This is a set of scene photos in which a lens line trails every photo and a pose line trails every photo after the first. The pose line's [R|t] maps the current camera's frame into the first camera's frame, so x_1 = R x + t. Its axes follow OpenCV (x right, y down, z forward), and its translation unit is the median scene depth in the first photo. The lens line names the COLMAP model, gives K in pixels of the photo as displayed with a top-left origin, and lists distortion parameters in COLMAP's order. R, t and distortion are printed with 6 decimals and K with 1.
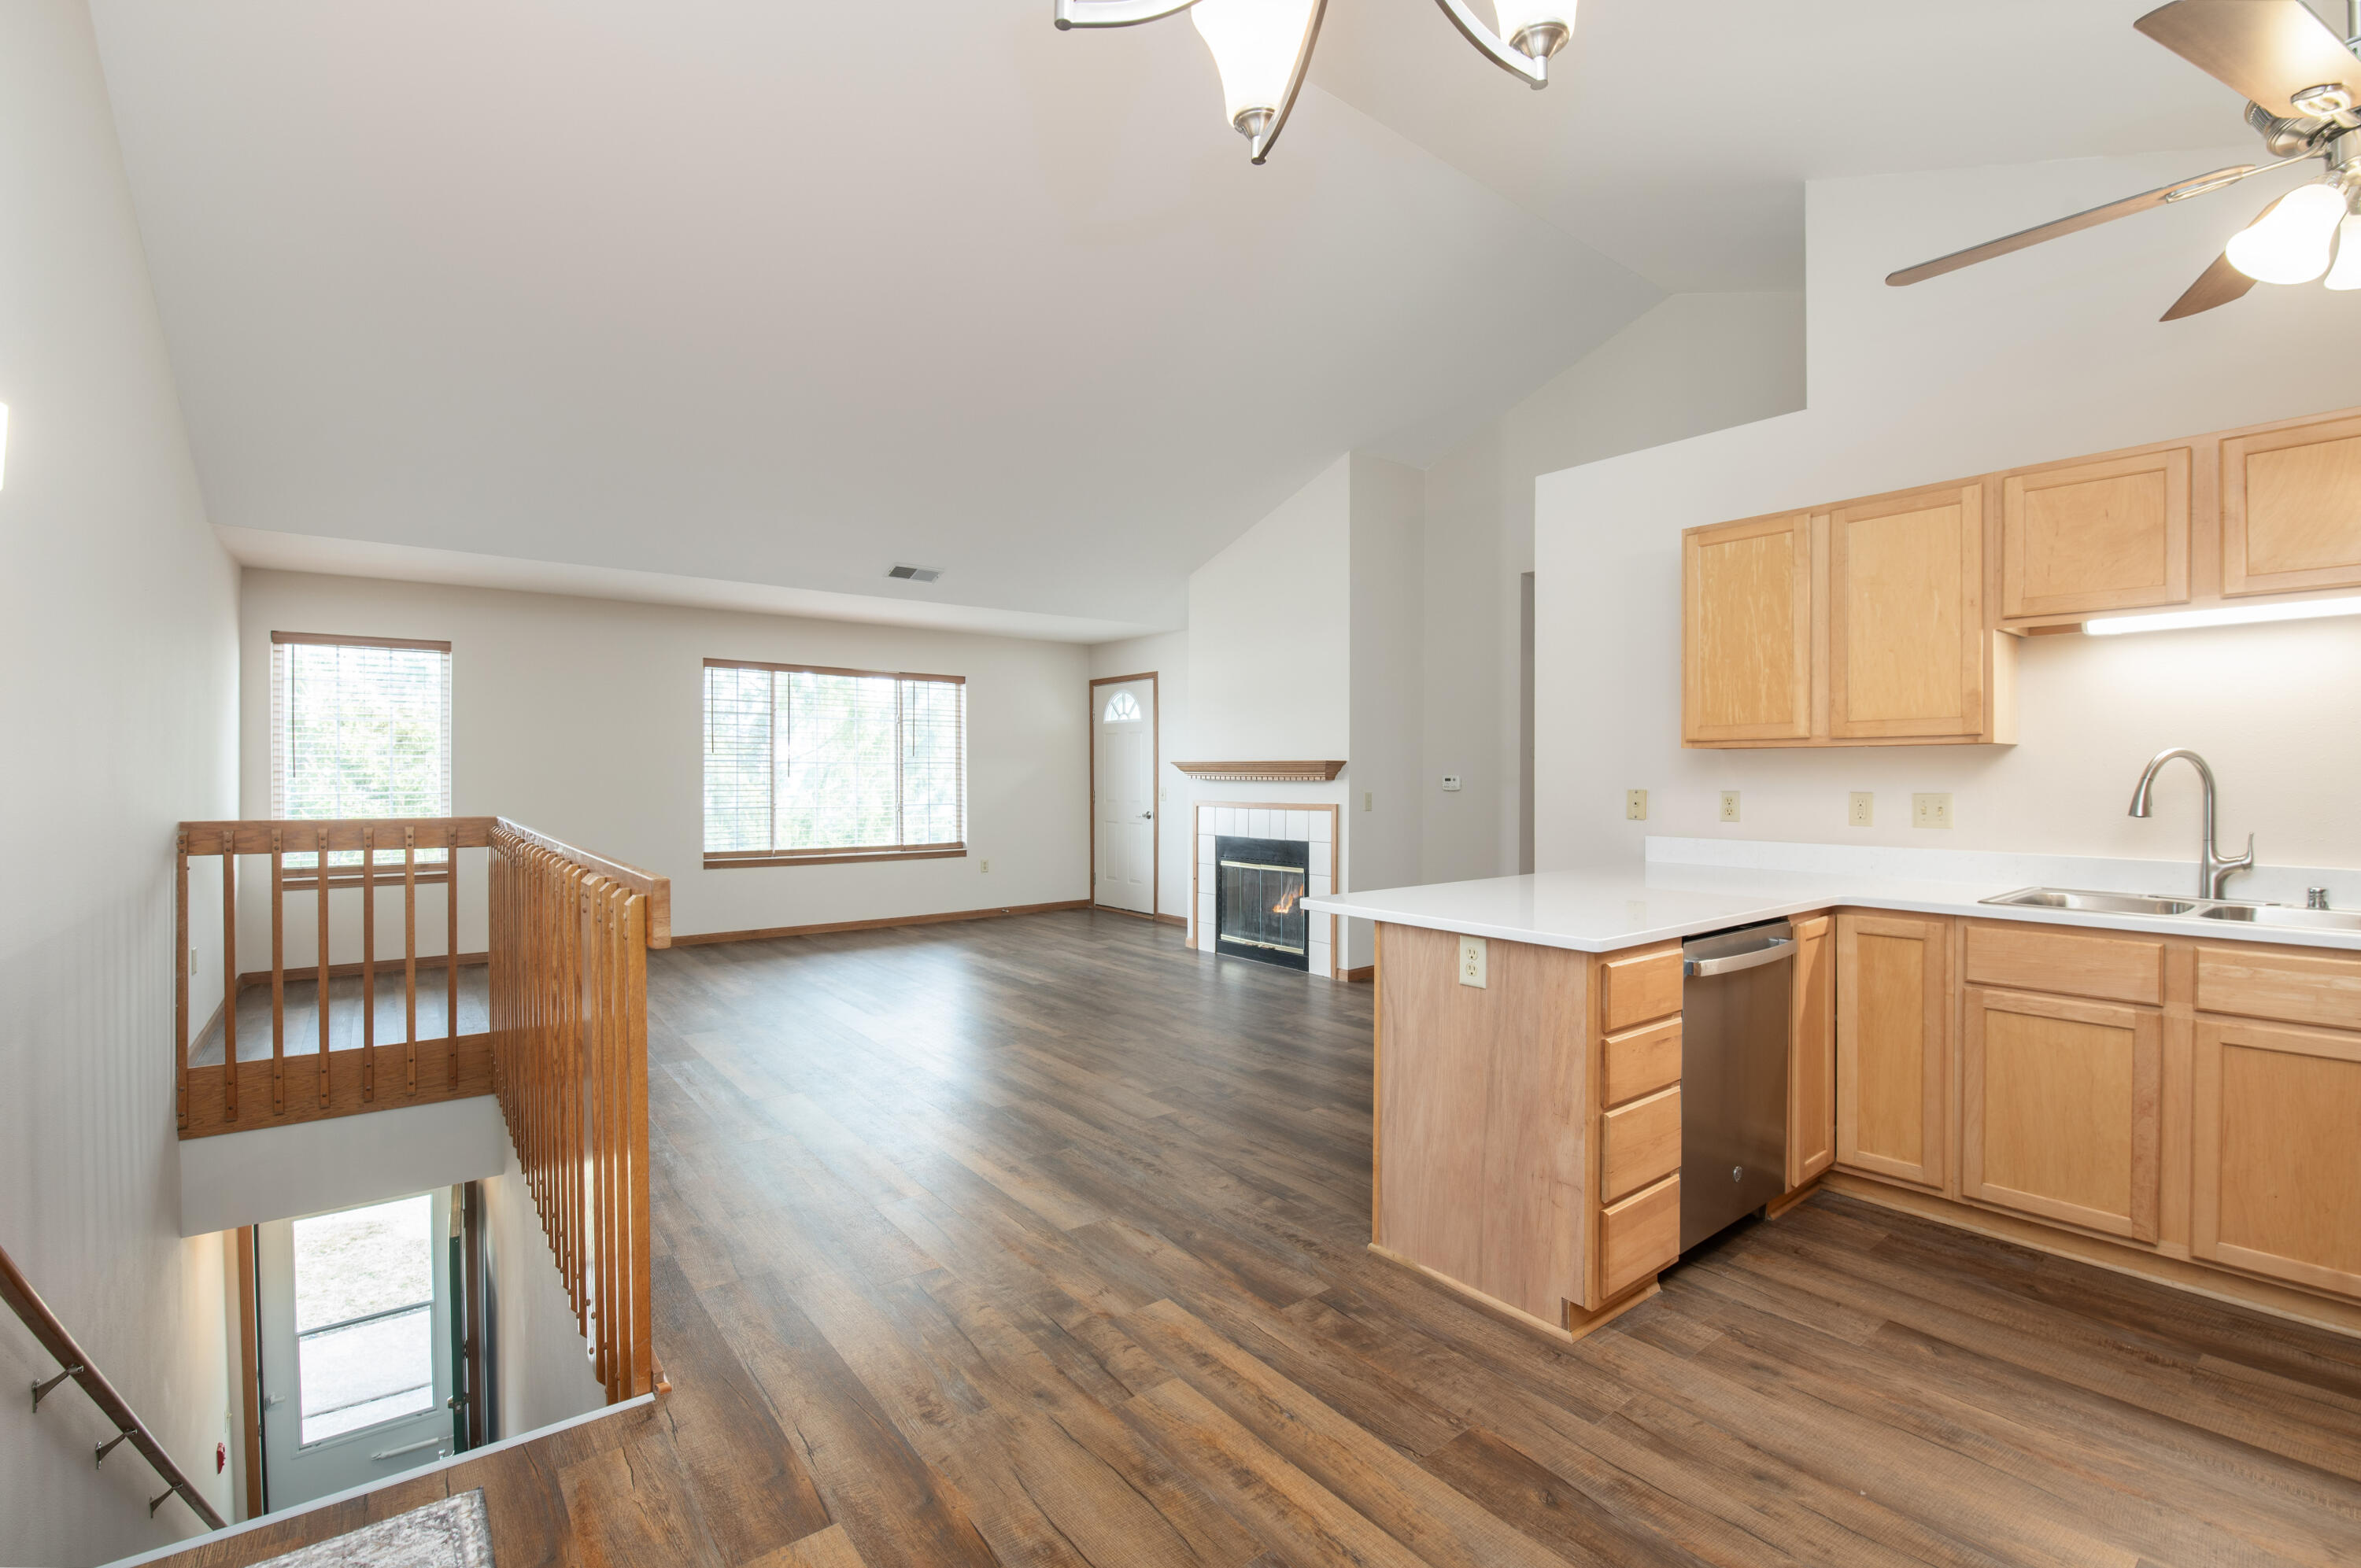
lens RADIAL K [[1041.8, 0, 1187.6], [0, 1041.8, 778.3], [0, 0, 1]] dist [-0.023574, -0.005822]
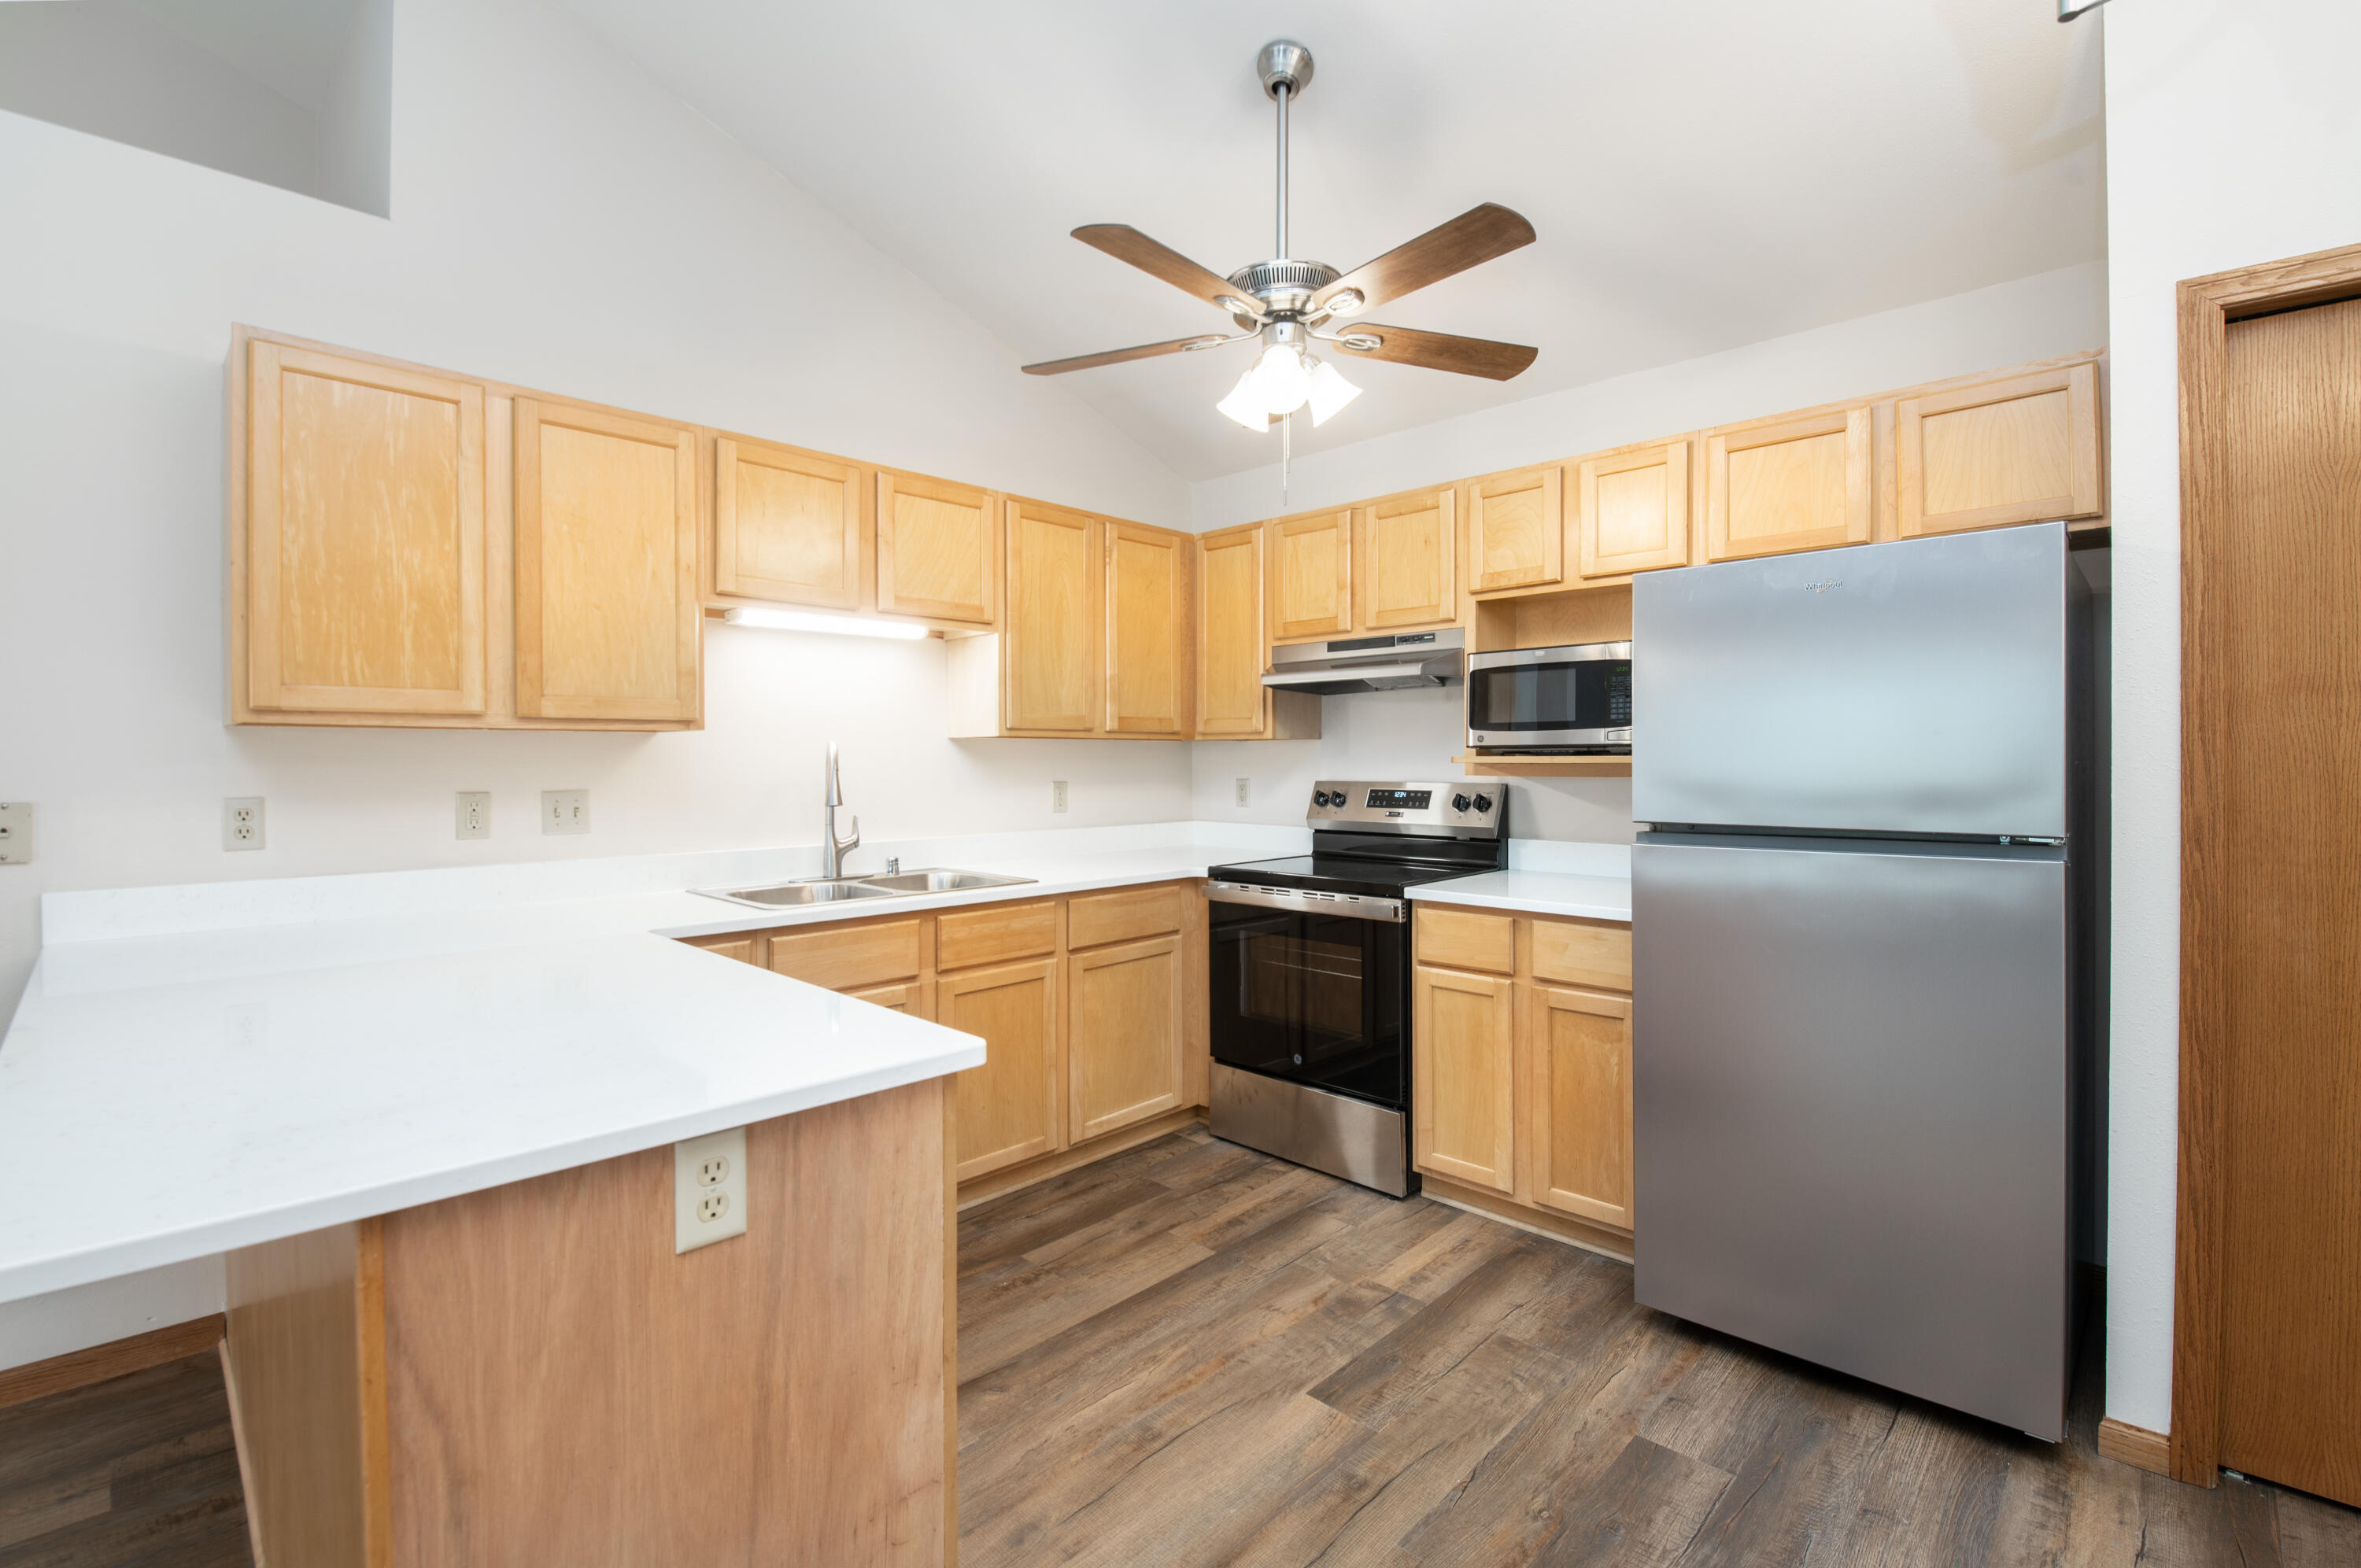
lens RADIAL K [[955.3, 0, 1419.6], [0, 955.3, 763.5], [0, 0, 1]] dist [0.000173, -0.004600]
pose [[-0.153986, -0.002493, 0.988070, -0.166742], [0.004859, 0.999983, 0.003280, -0.008270], [-0.988061, 0.005306, -0.153972, 0.687148]]
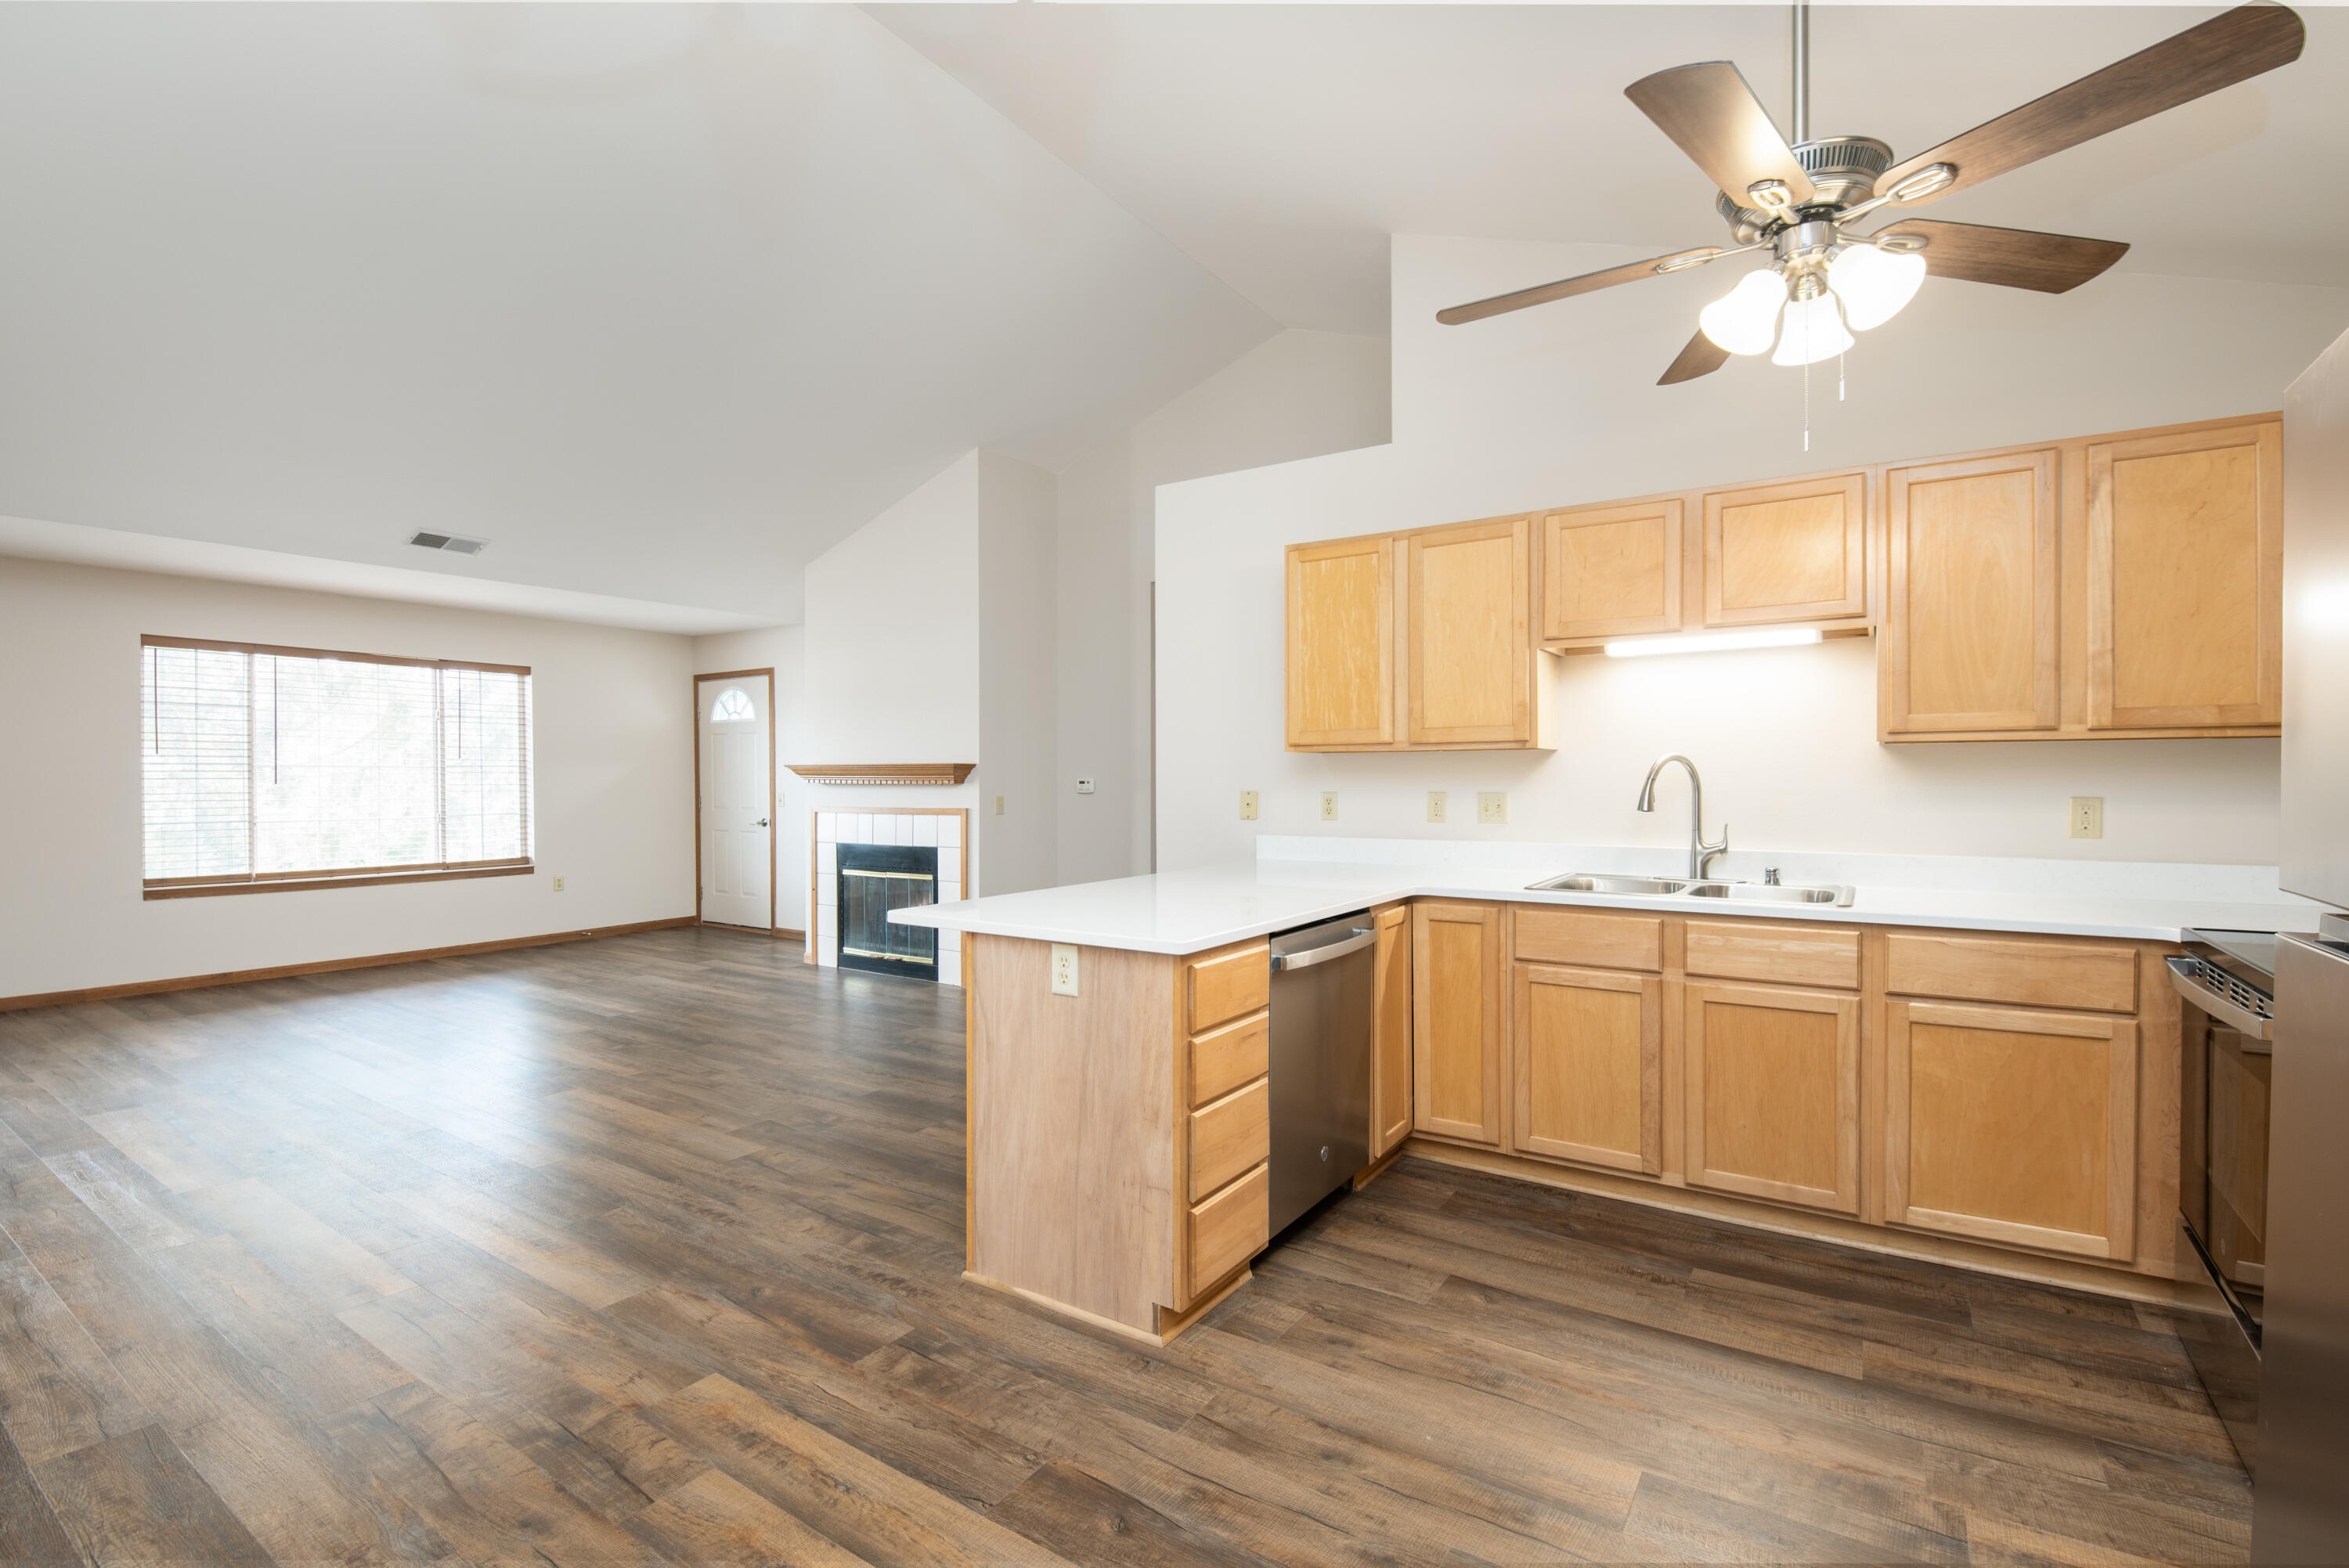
lens RADIAL K [[1027.6, 0, 1174.5], [0, 1027.6, 784.0], [0, 0, 1]] dist [-0.023605, -0.005213]
pose [[0.952760, -0.005527, 0.303675, 0.073198], [0.004676, 0.999983, 0.003530, -0.000659], [-0.303689, -0.001943, 0.952769, 0.047008]]
